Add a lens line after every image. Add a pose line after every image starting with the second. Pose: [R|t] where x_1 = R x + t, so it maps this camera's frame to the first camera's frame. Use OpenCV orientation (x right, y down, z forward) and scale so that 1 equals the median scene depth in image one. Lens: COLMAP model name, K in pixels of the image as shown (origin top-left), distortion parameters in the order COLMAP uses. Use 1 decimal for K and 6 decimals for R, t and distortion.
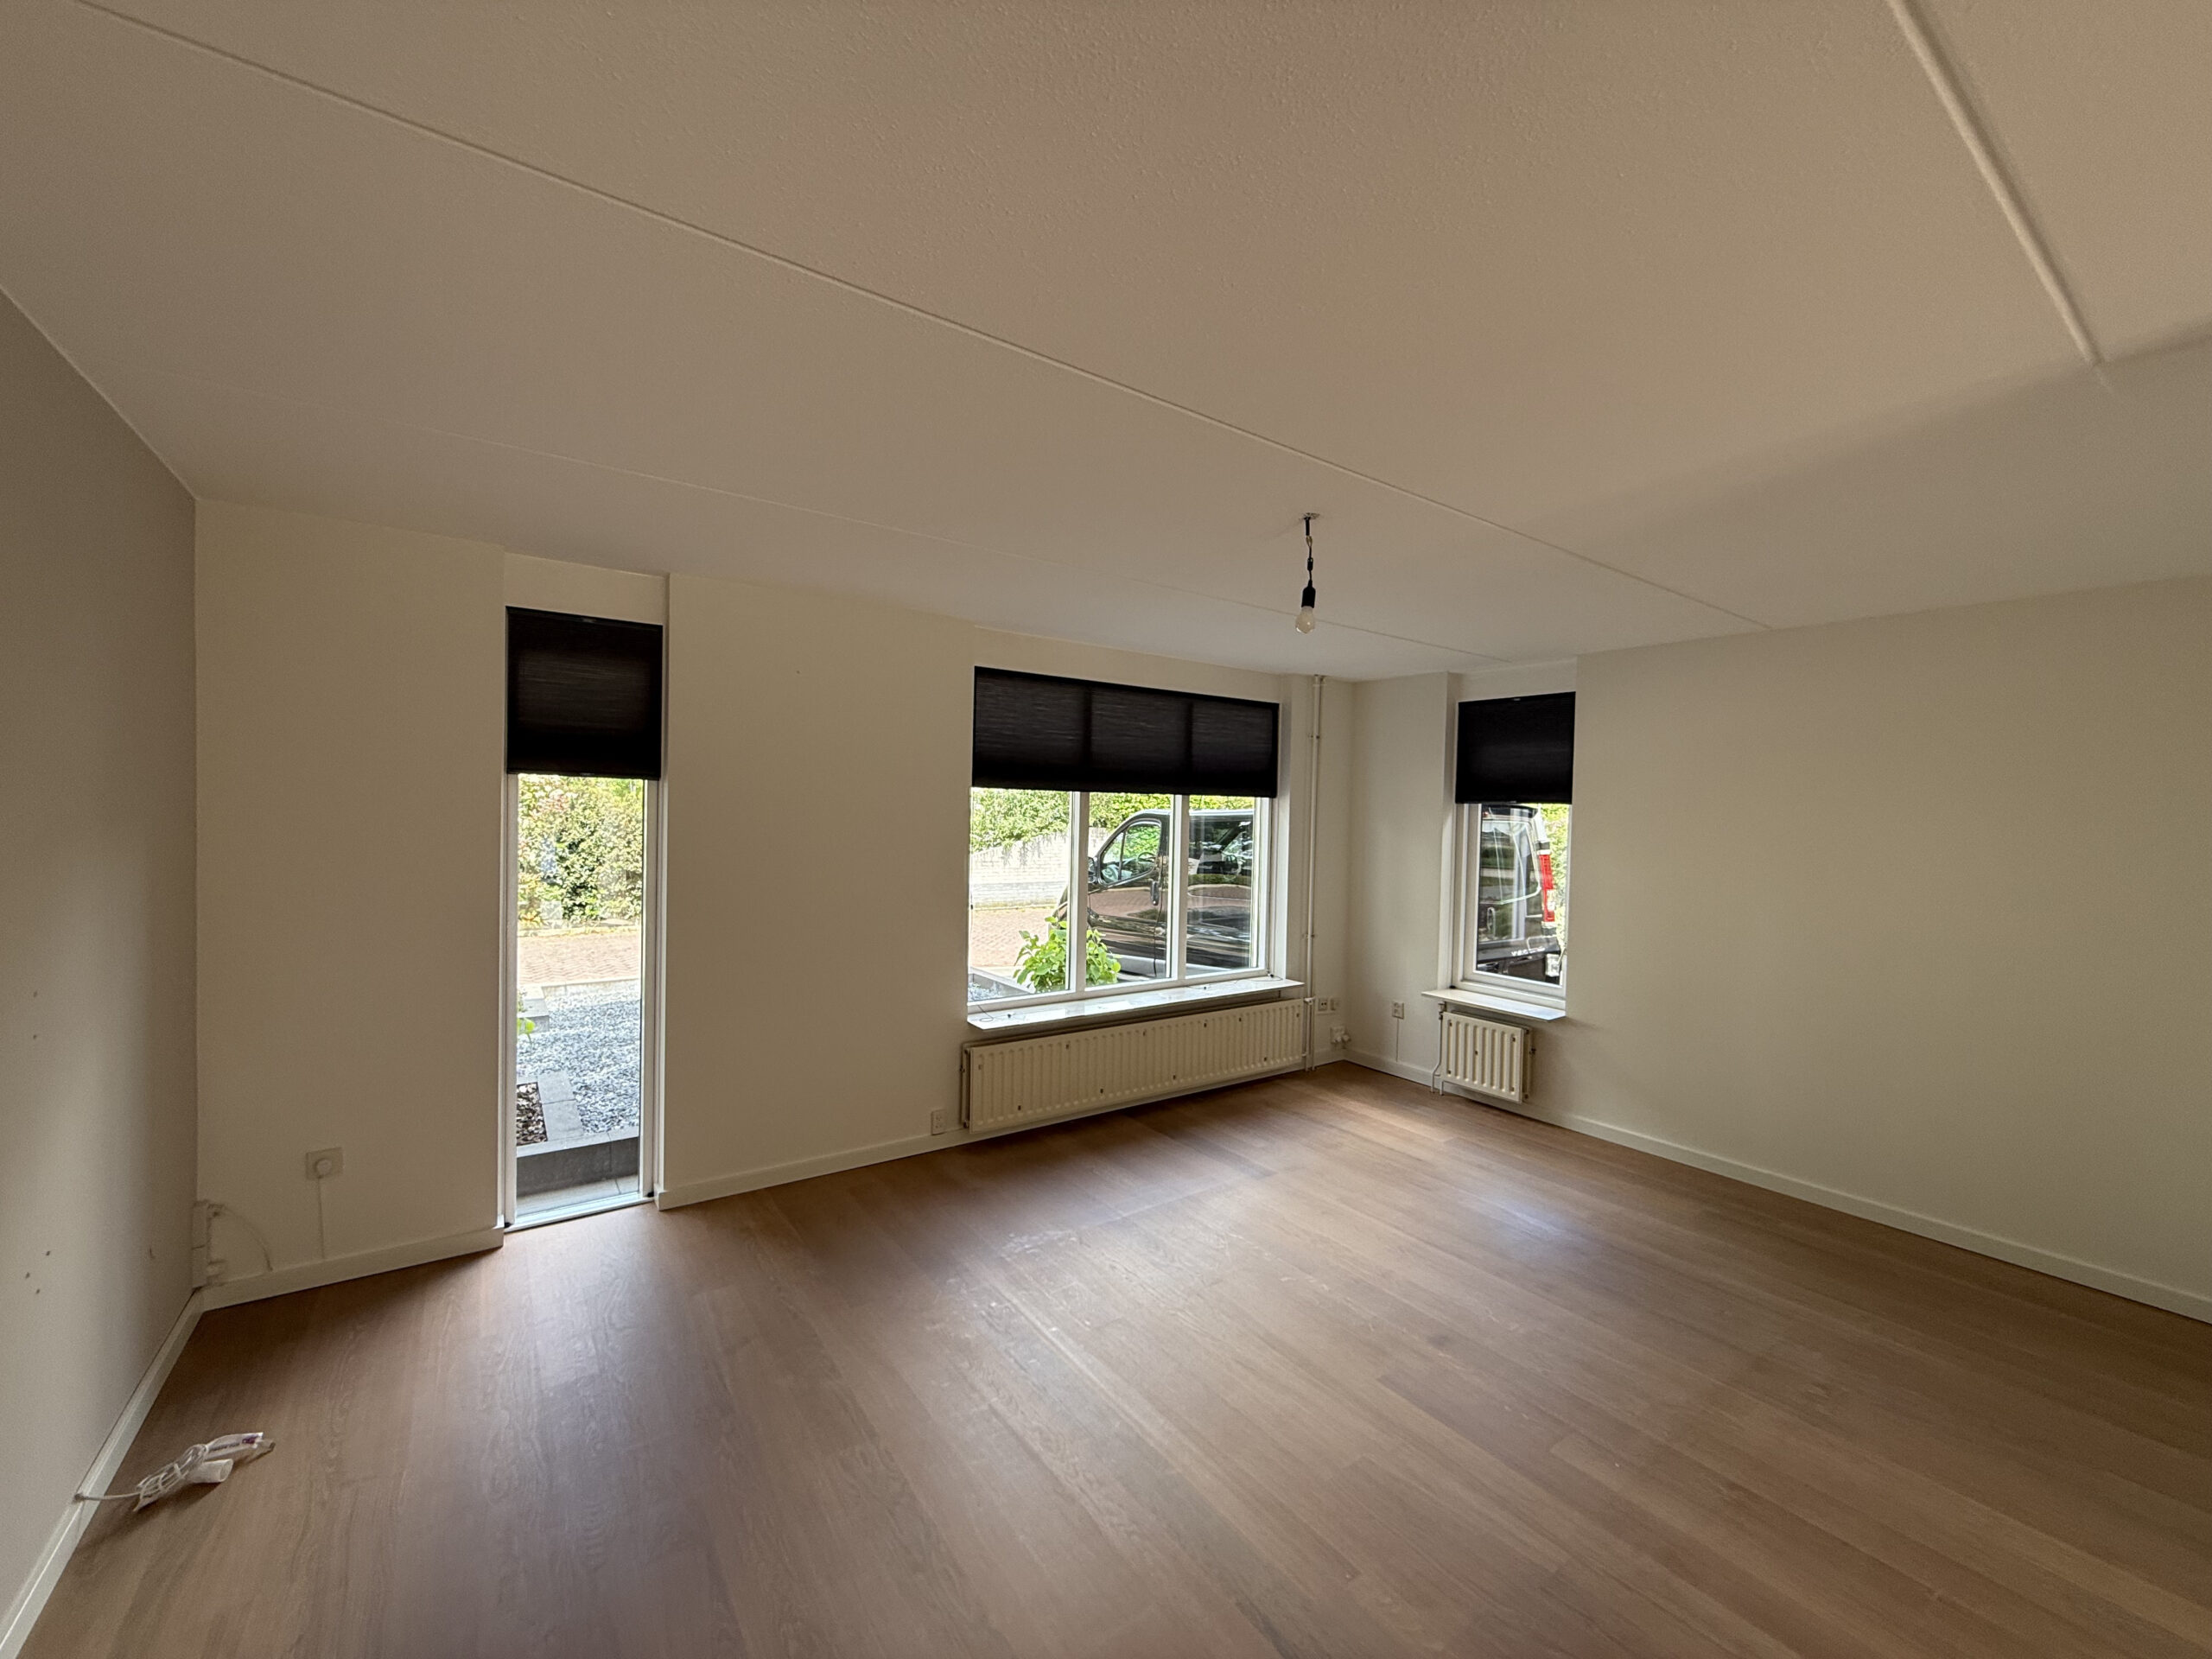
lens RADIAL K [[878.7, 0, 1099.9], [0, 878.7, 829.2], [0, 0, 1]] dist [-0.000488, -0.000219]
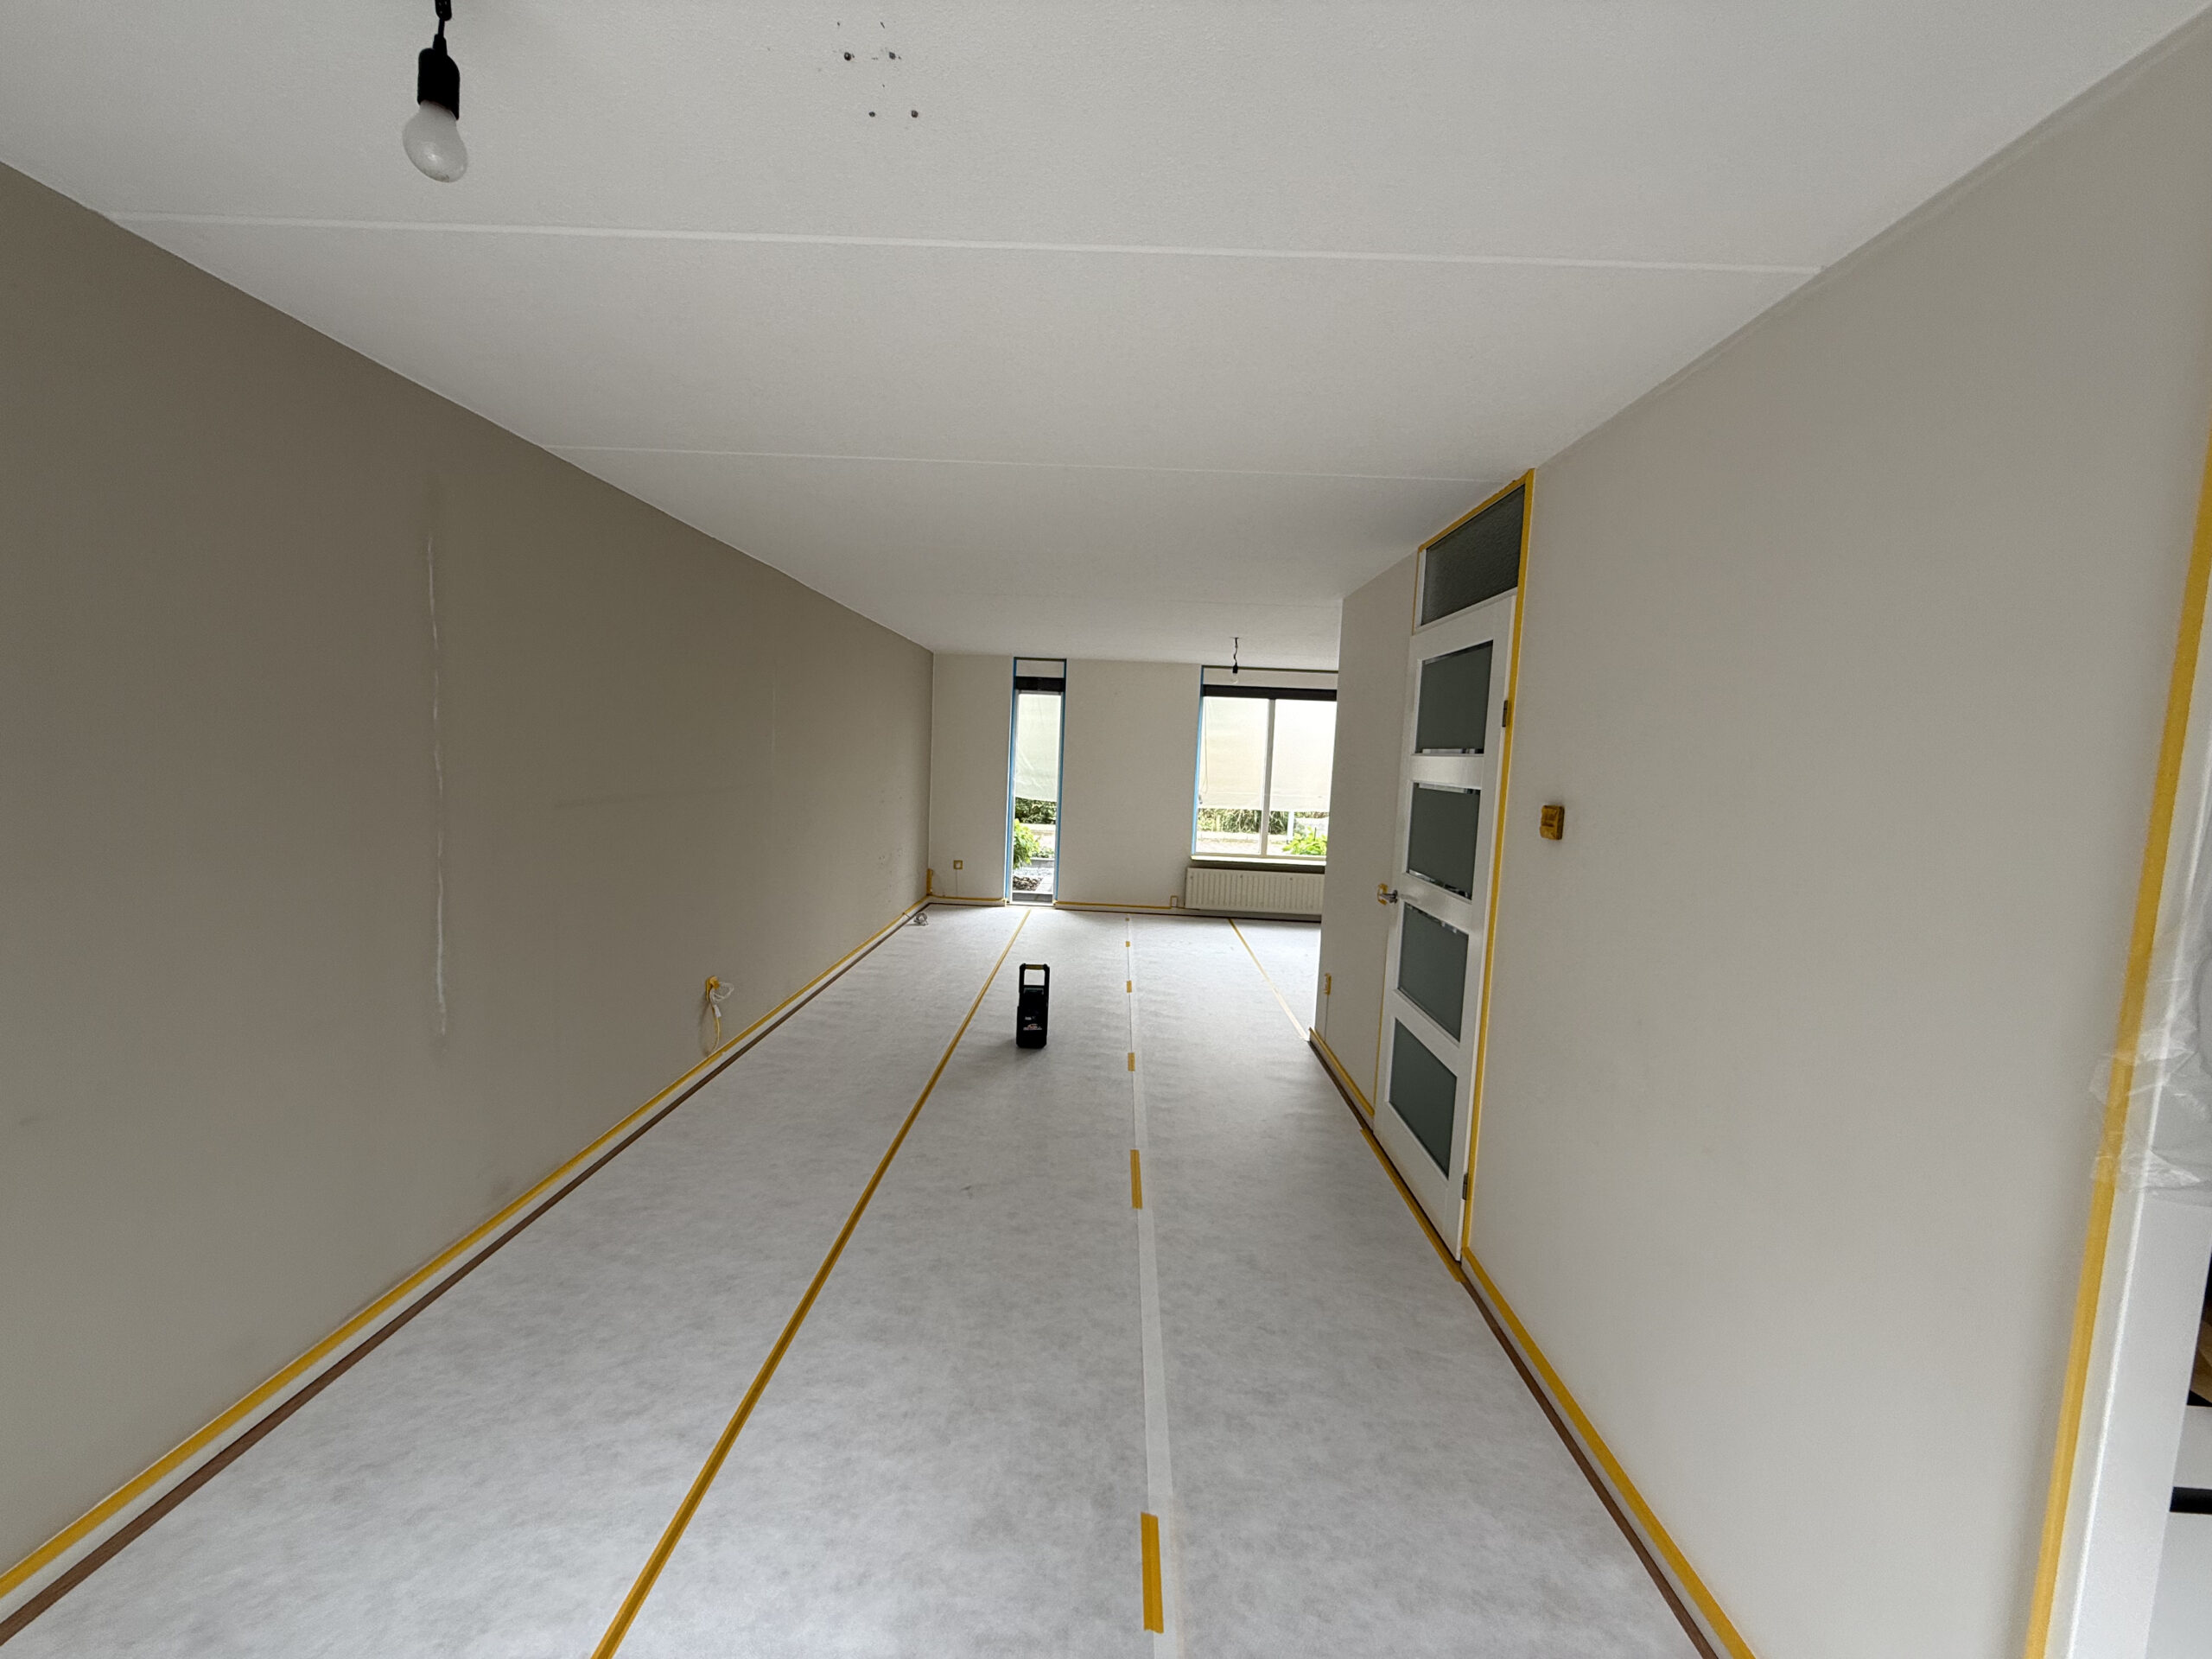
lens RADIAL K [[880.5, 0, 1099.0], [0, 880.5, 829.7], [0, 0, 1]] dist [0.000289, -0.000163]
pose [[0.802175, 0.066053, -0.593424, 0.838907], [-0.038575, 0.997519, 0.058886, 0.036251], [0.595842, -0.024345, 0.802733, -0.741308]]
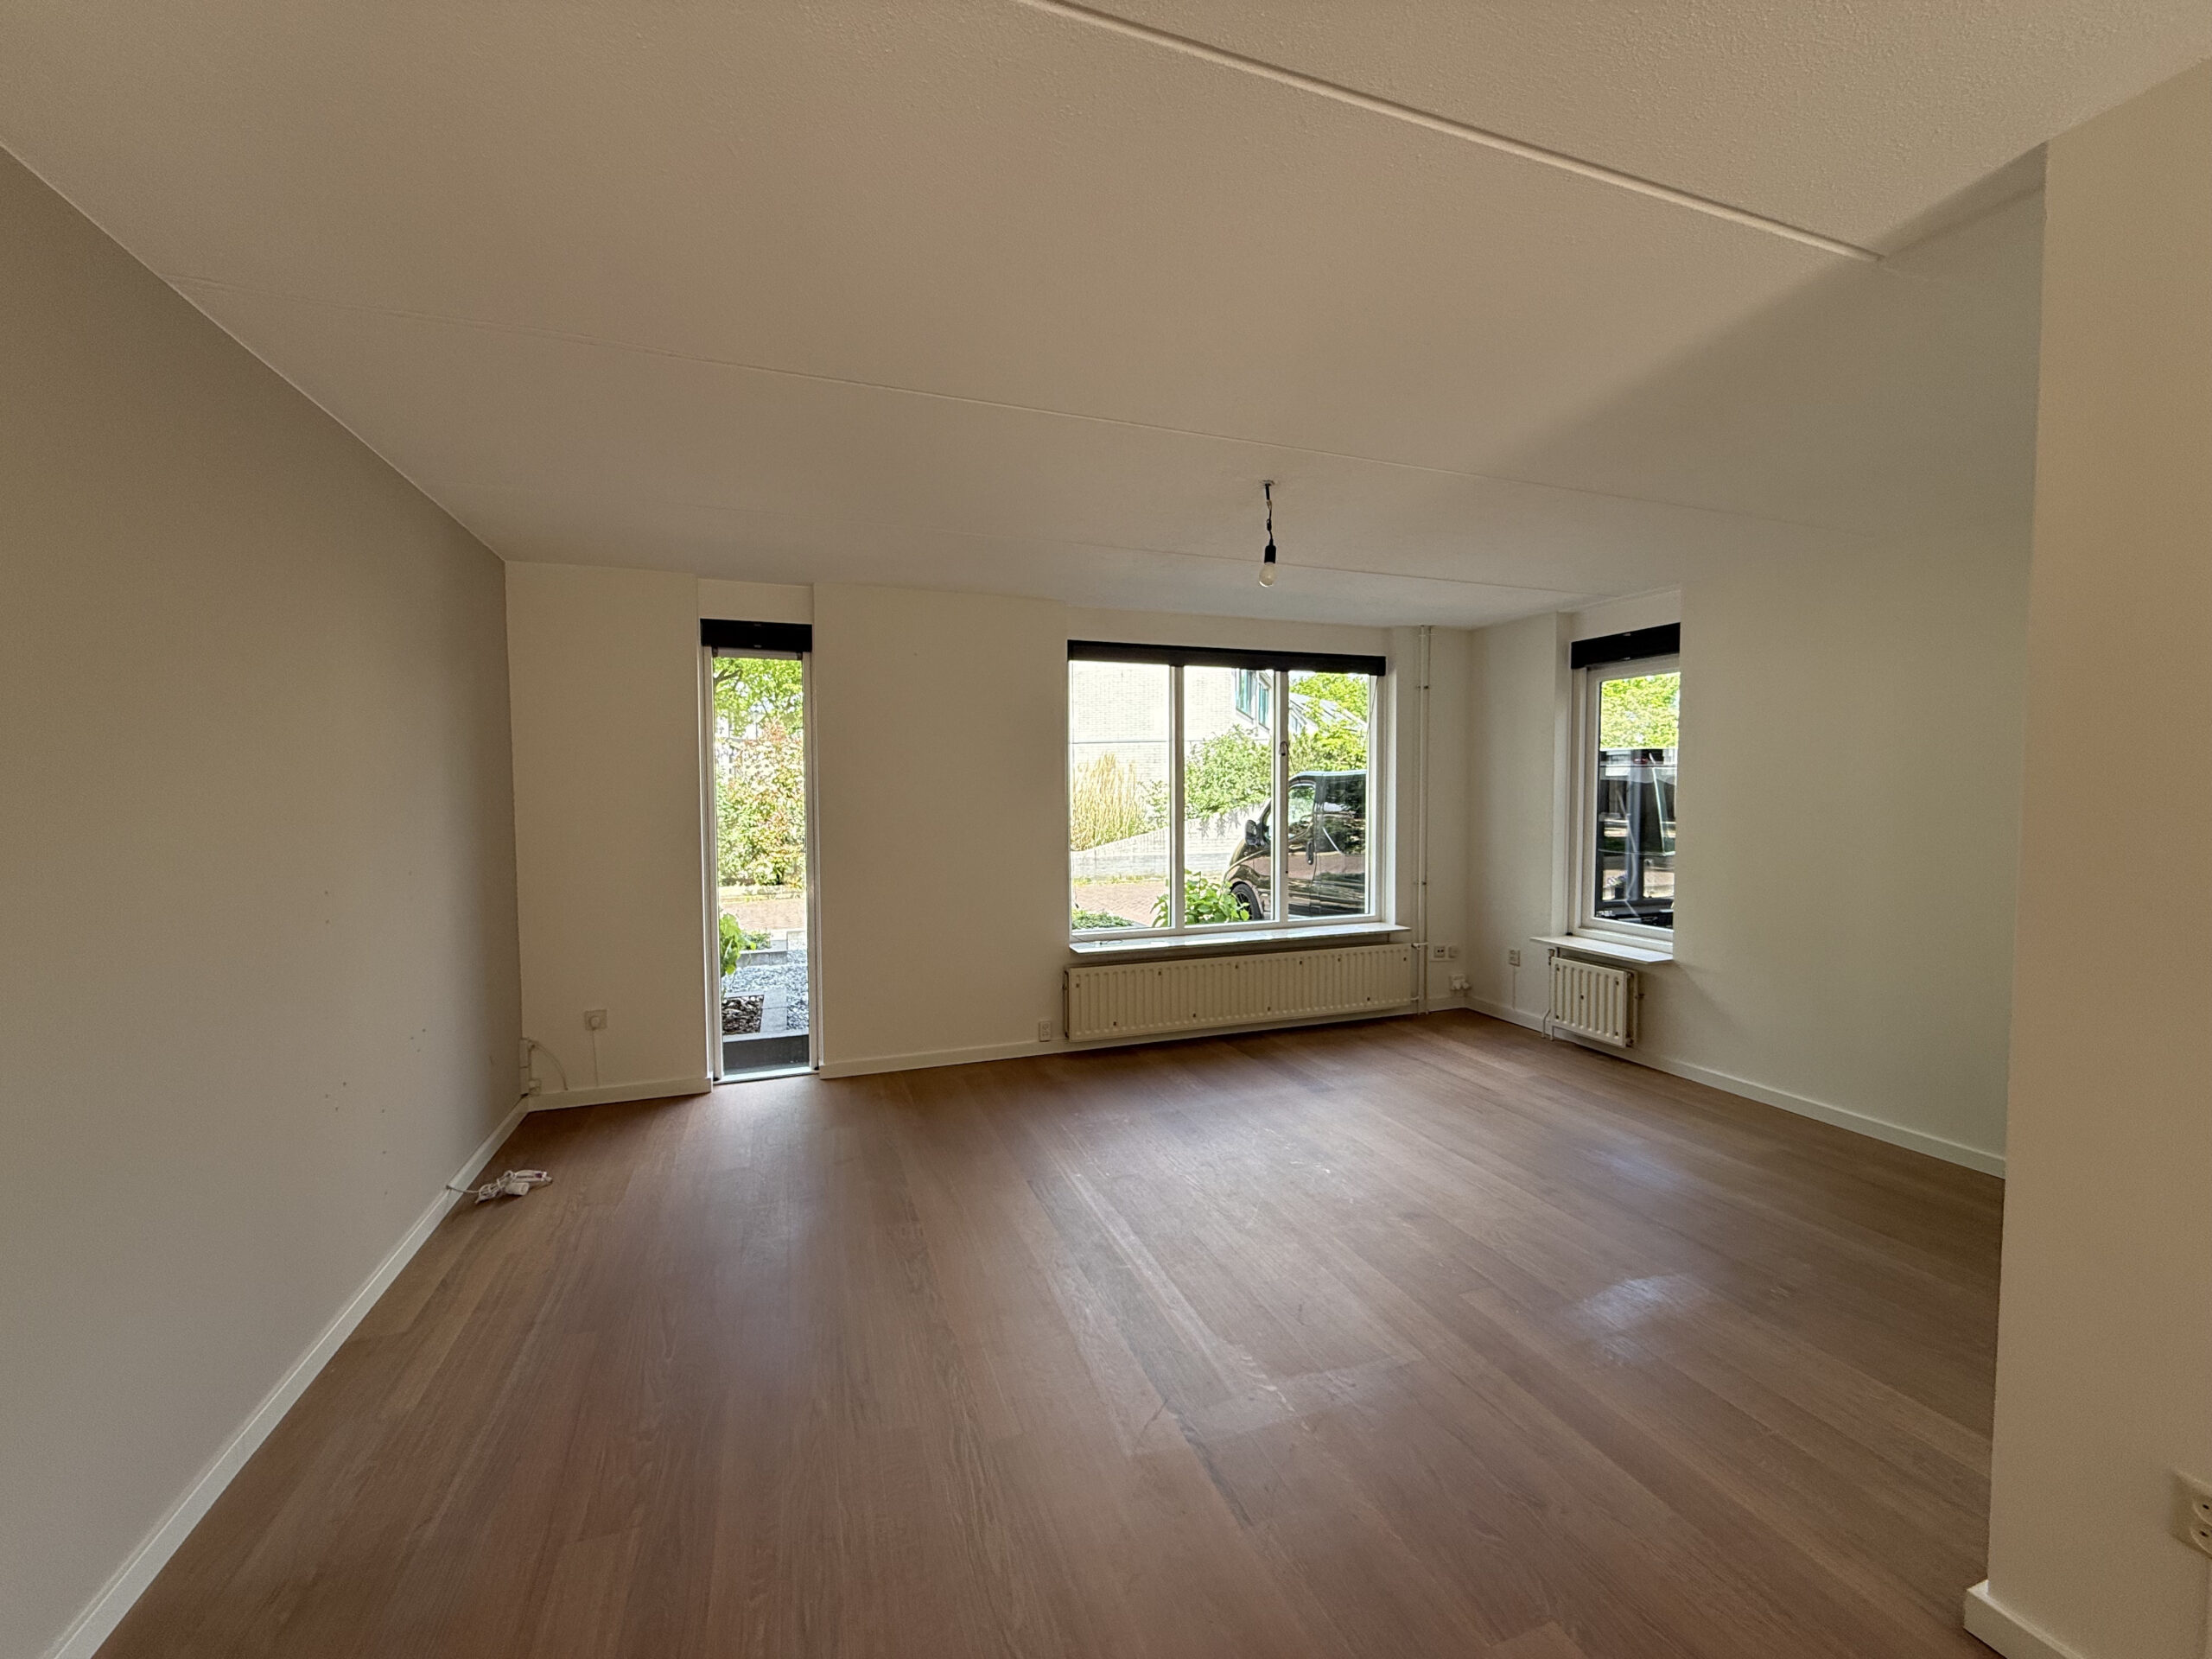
lens RADIAL K [[878.7, 0, 1099.9], [0, 878.7, 829.2], [0, 0, 1]] dist [-0.000488, -0.000219]
pose [[0.963750, -0.015613, -0.266350, 0.185433], [0.021527, 0.999582, 0.019300, 0.037991], [0.265937, -0.024334, 0.963683, -0.096592]]
